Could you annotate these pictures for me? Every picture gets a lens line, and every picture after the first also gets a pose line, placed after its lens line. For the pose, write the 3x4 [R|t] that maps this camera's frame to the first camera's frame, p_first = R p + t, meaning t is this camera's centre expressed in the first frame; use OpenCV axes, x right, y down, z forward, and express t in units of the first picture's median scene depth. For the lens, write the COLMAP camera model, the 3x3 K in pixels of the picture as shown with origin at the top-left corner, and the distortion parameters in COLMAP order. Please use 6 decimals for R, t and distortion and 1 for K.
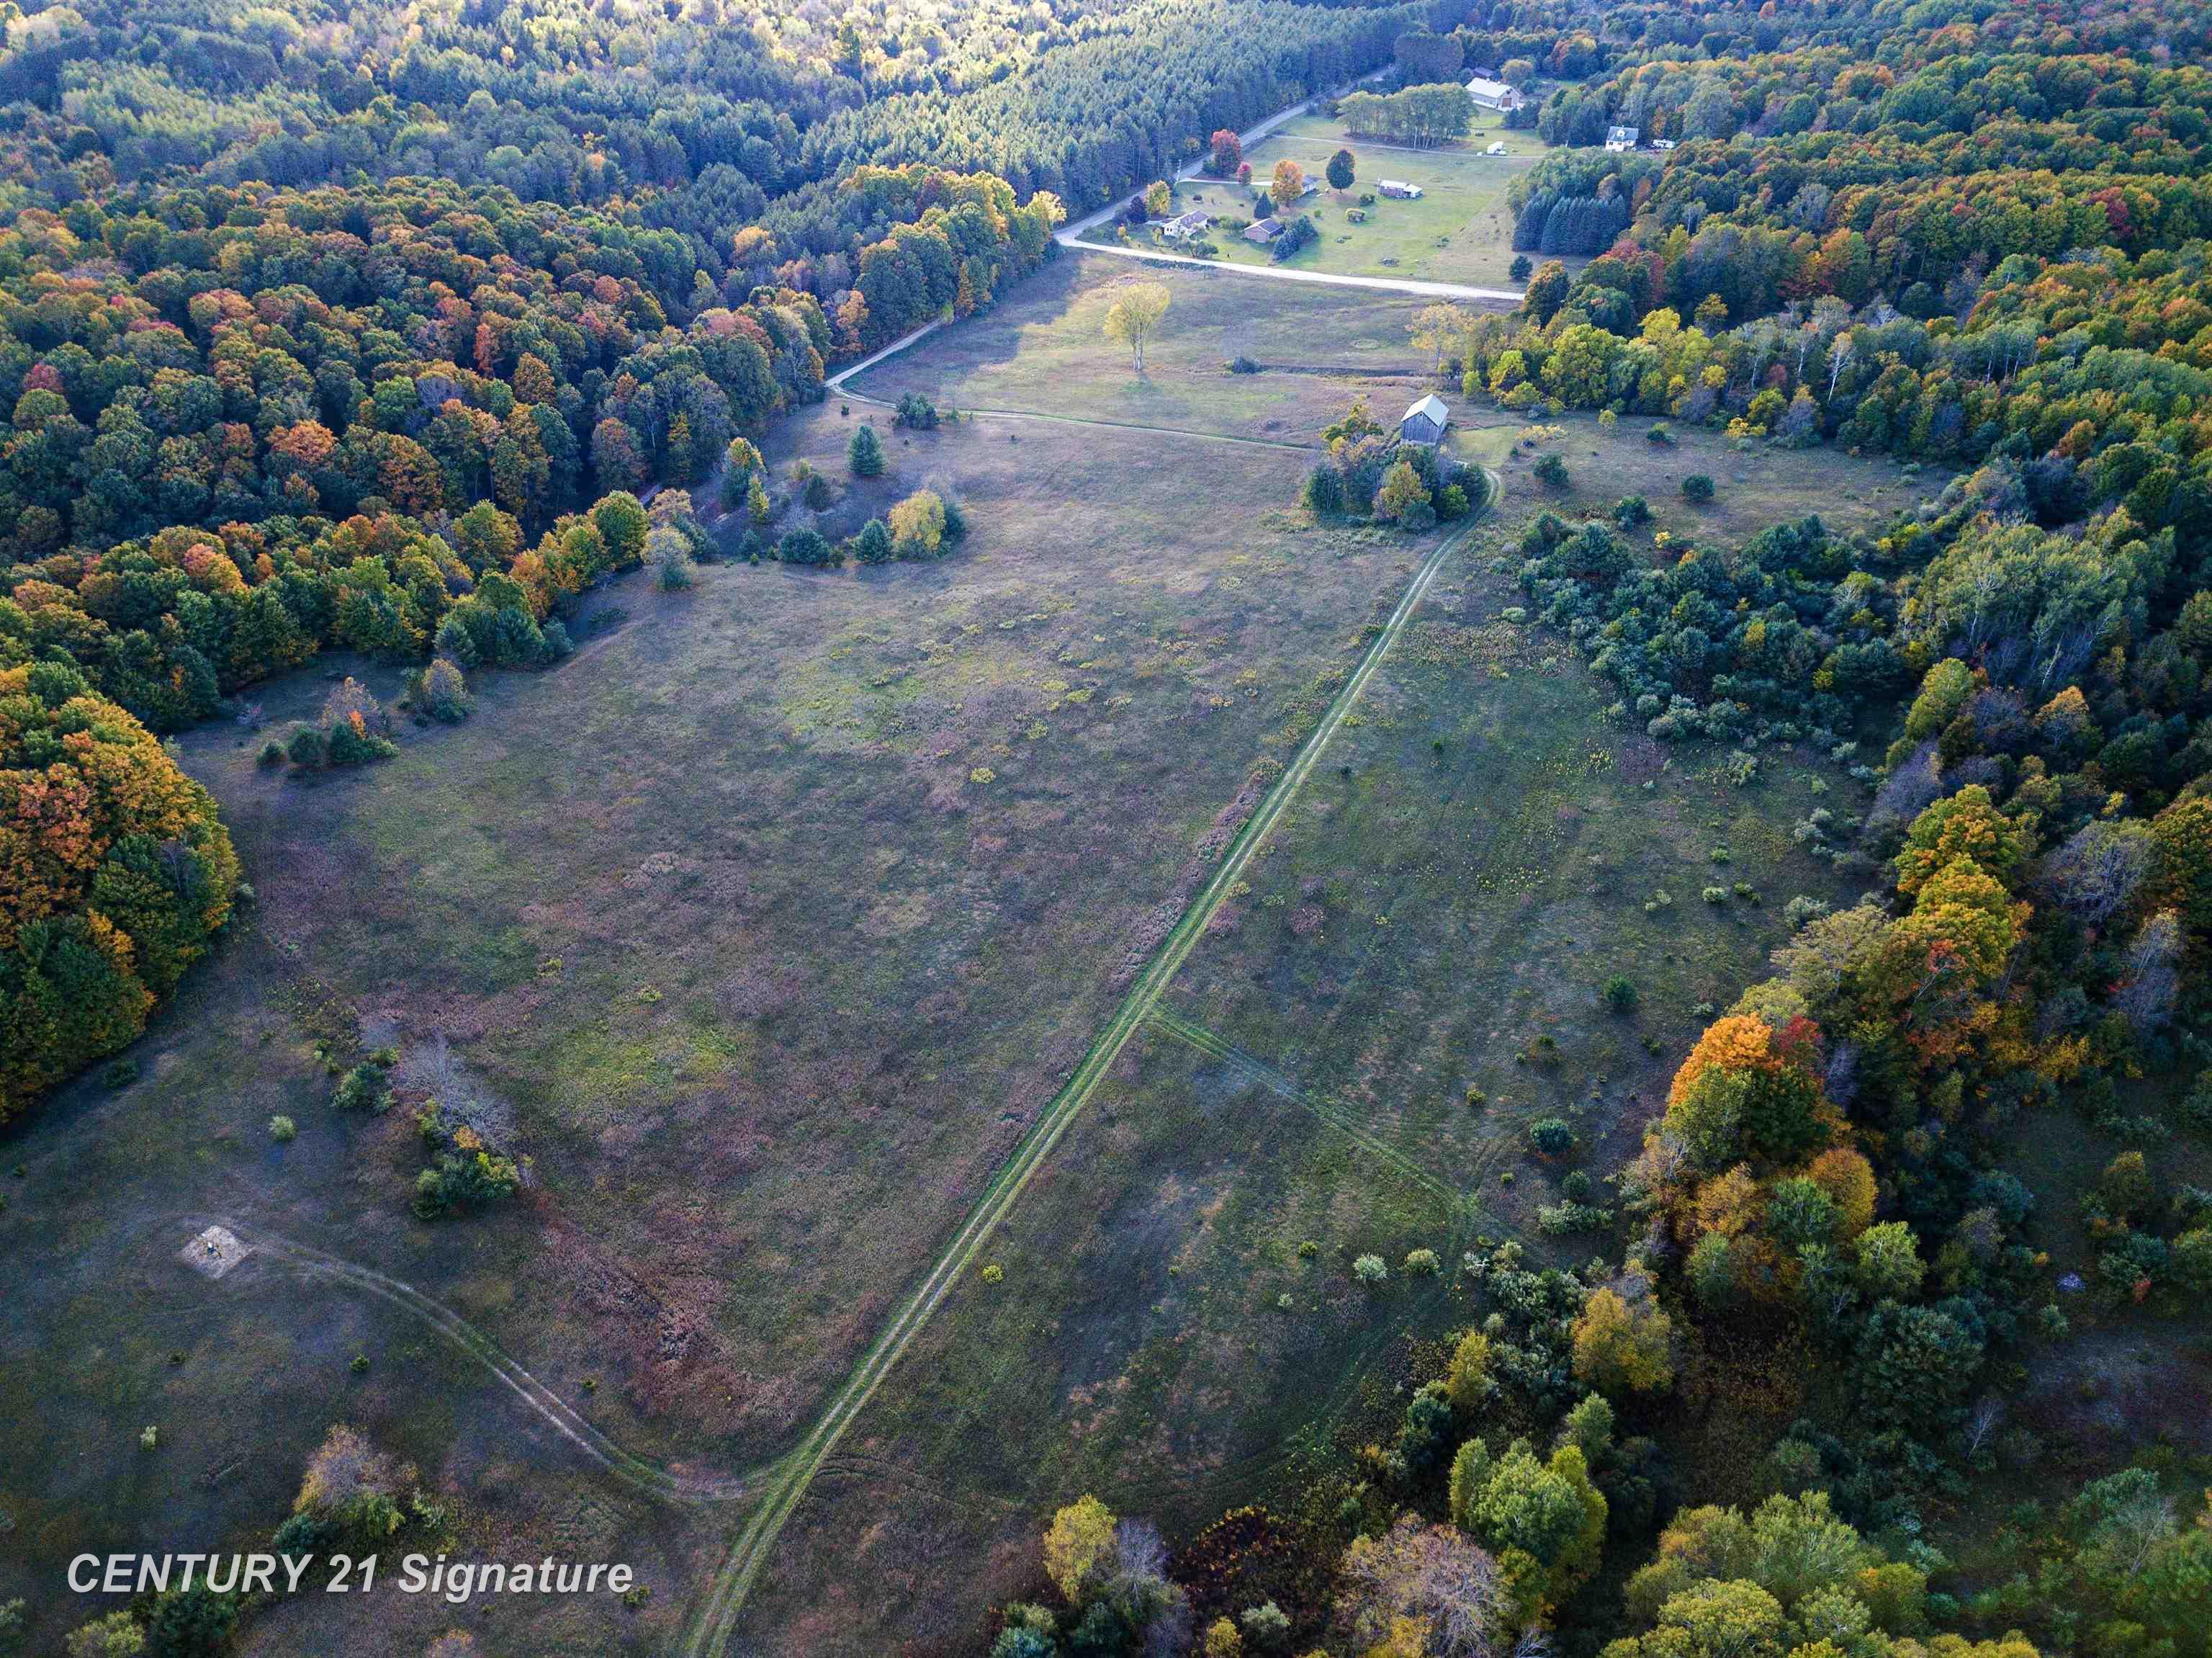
lens RADIAL K [[1691.2, 0, 1089.2], [0, 1691.2, 844.1], [0, 0, 1]] dist [0.004505, -0.000503]
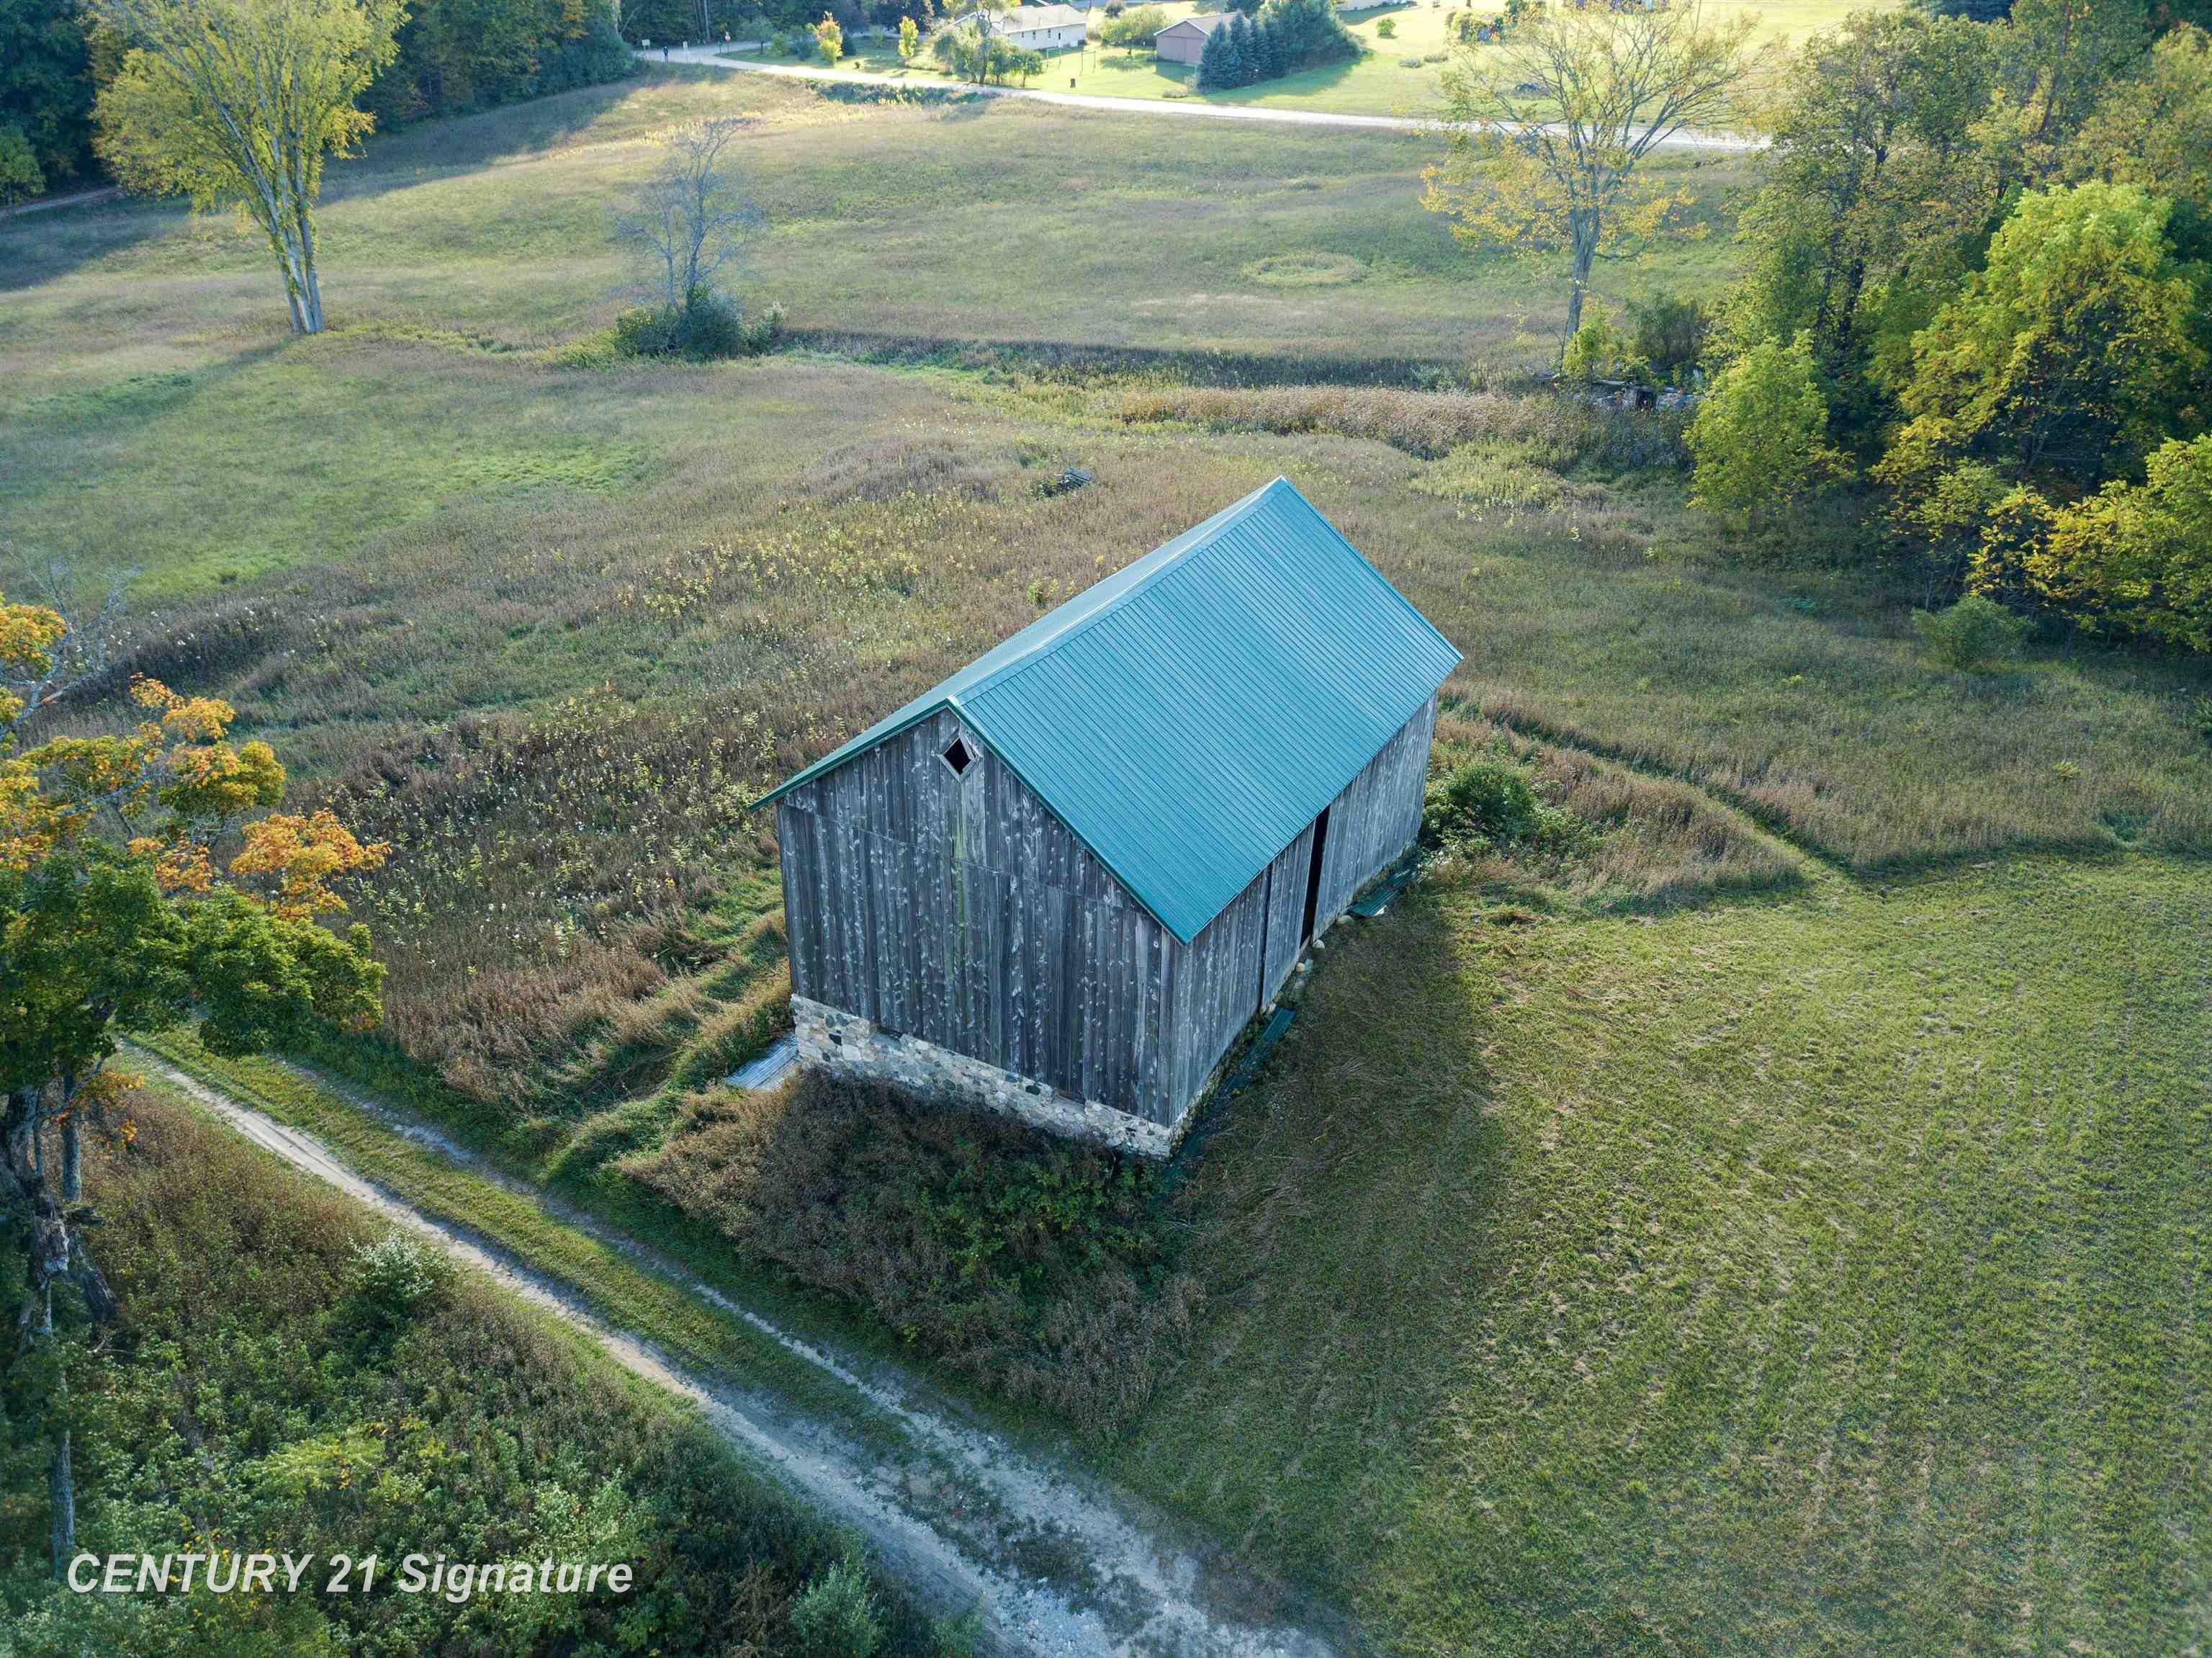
lens RADIAL K [[1691.2, 0, 1089.2], [0, 1691.2, 844.1], [0, 0, 1]] dist [0.004505, -0.000503]
pose [[0.988026, 0.074366, -0.135182, 0.243950], [-0.081018, 0.995724, -0.044381, -0.286868], [0.131304, 0.054802, 0.989826, 1.083193]]
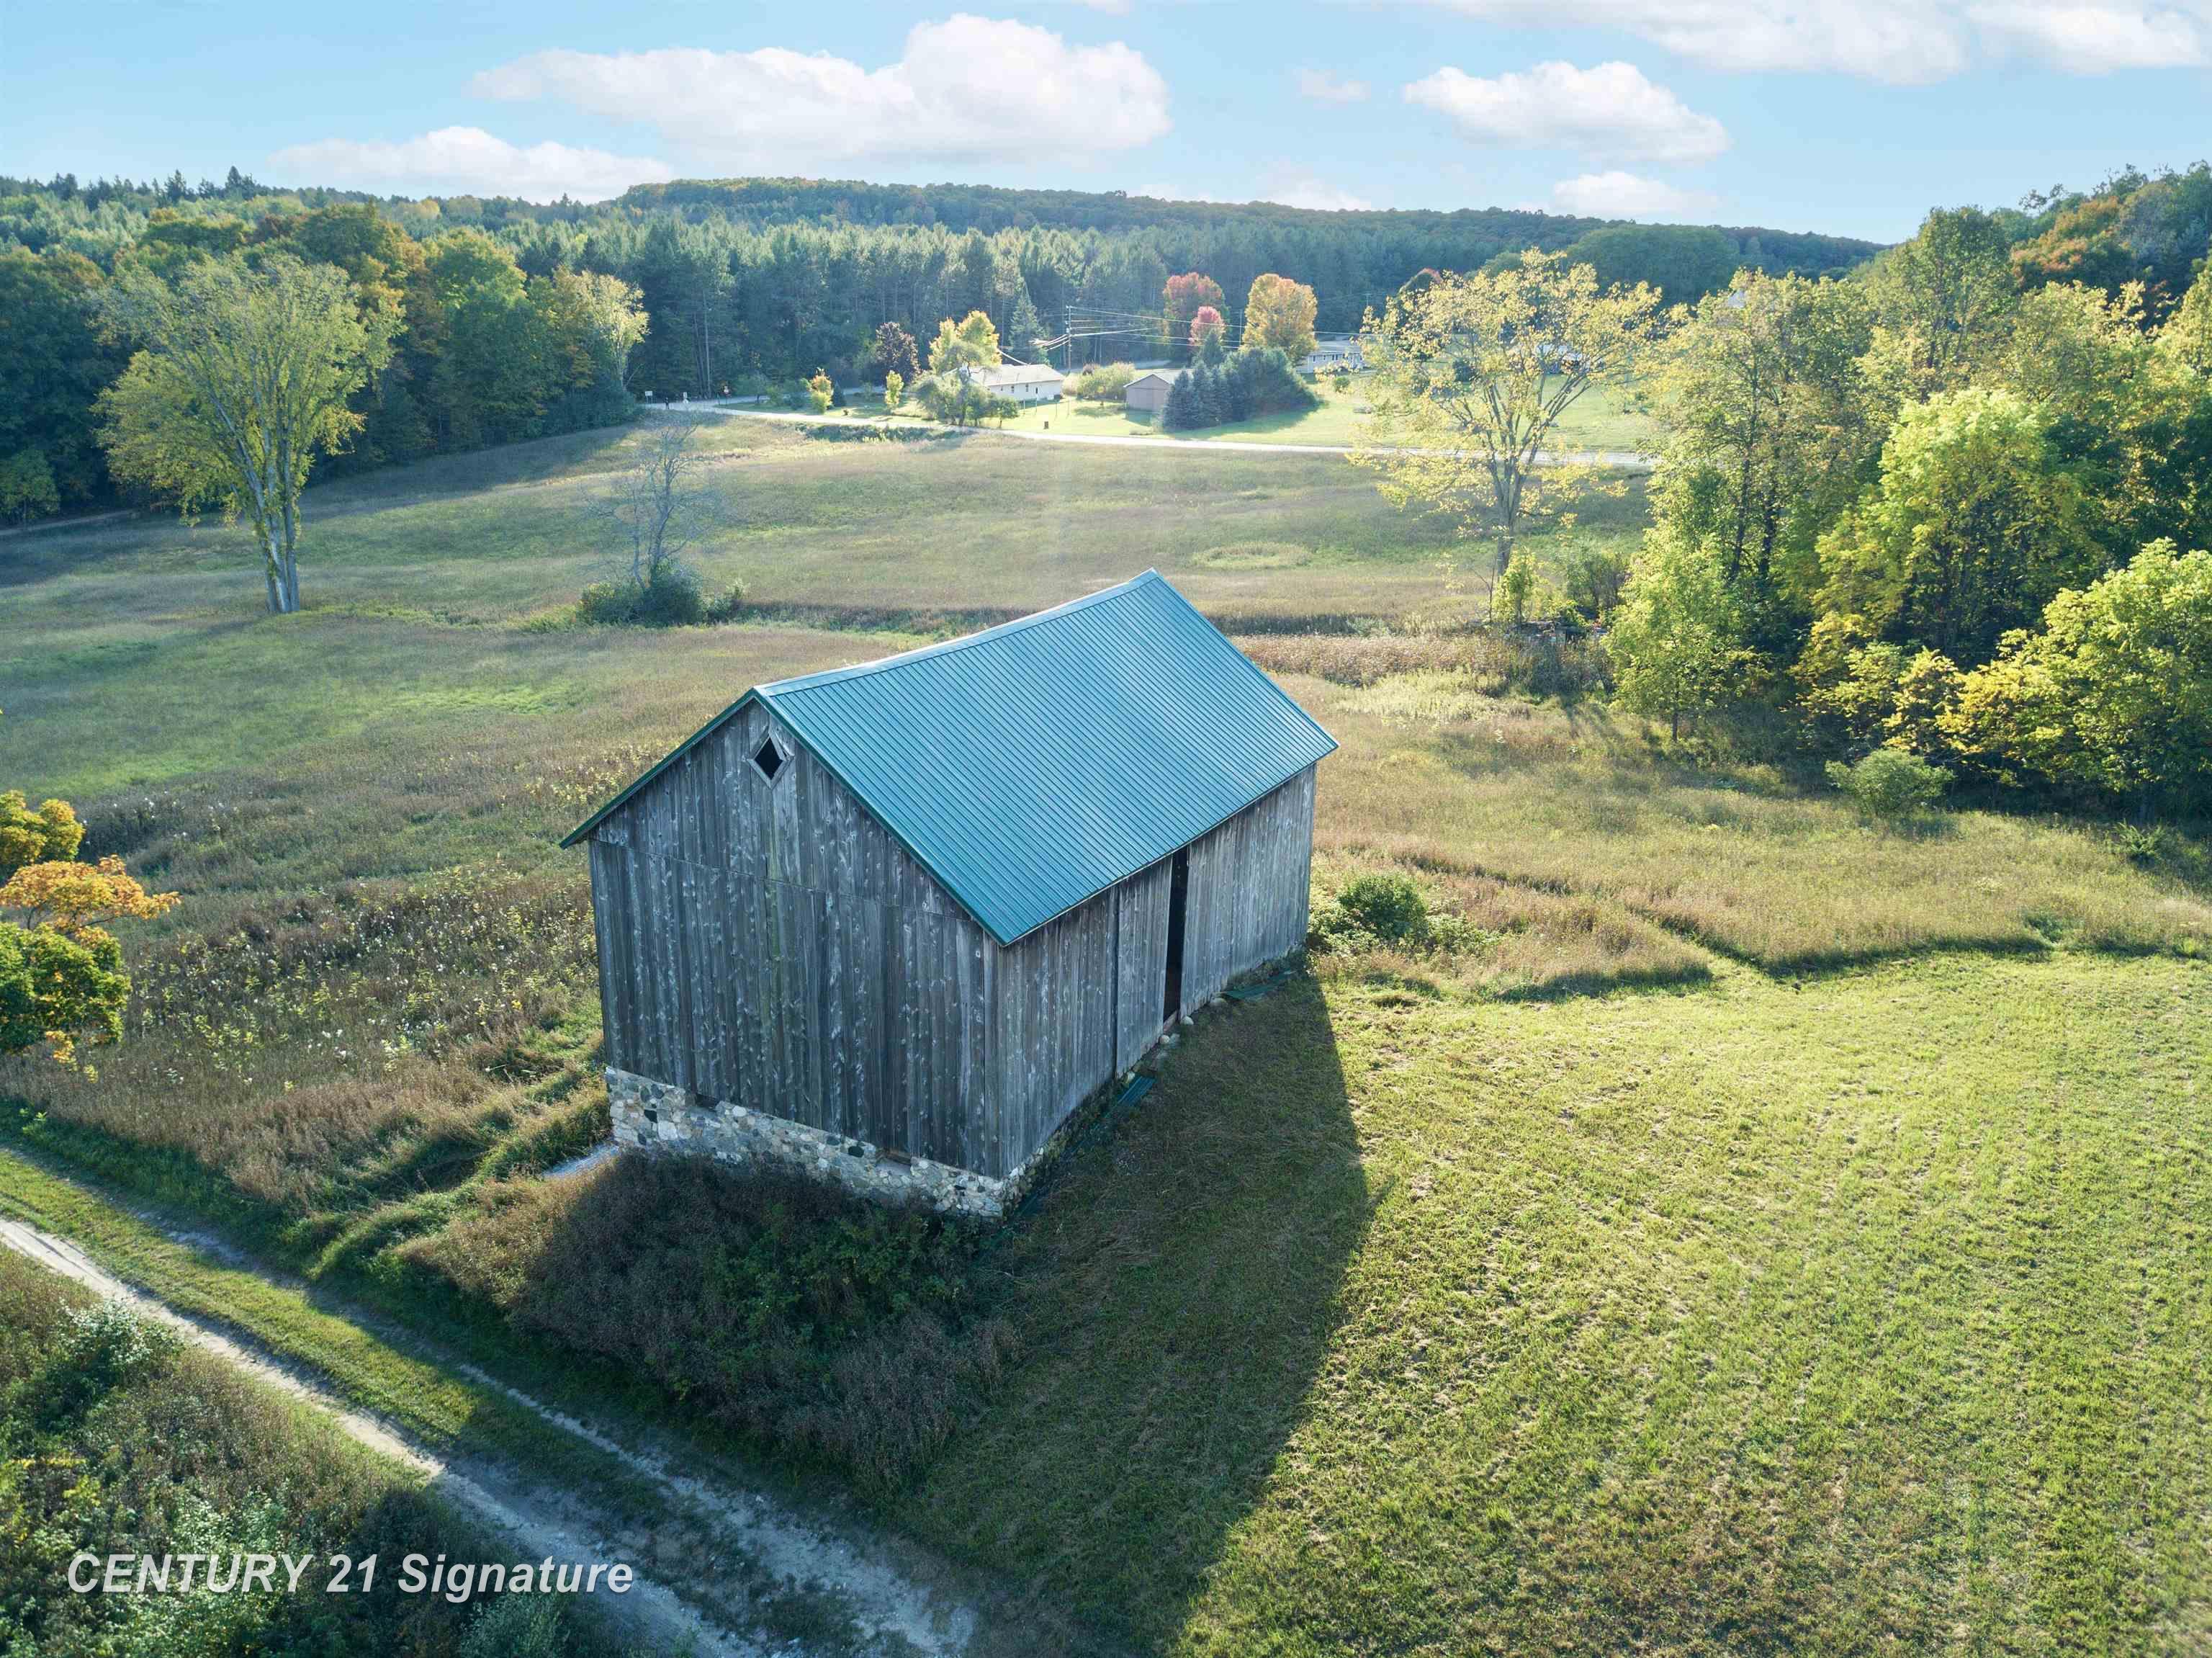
lens RADIAL K [[1691.2, 0, 1089.2], [0, 1691.2, 844.1], [0, 0, 1]] dist [0.004505, -0.000503]
pose [[0.988538, 0.043866, -0.144456, 0.251975], [-0.079047, 0.965603, -0.247715, -0.272569], [0.128621, 0.256294, 0.958003, 1.092333]]
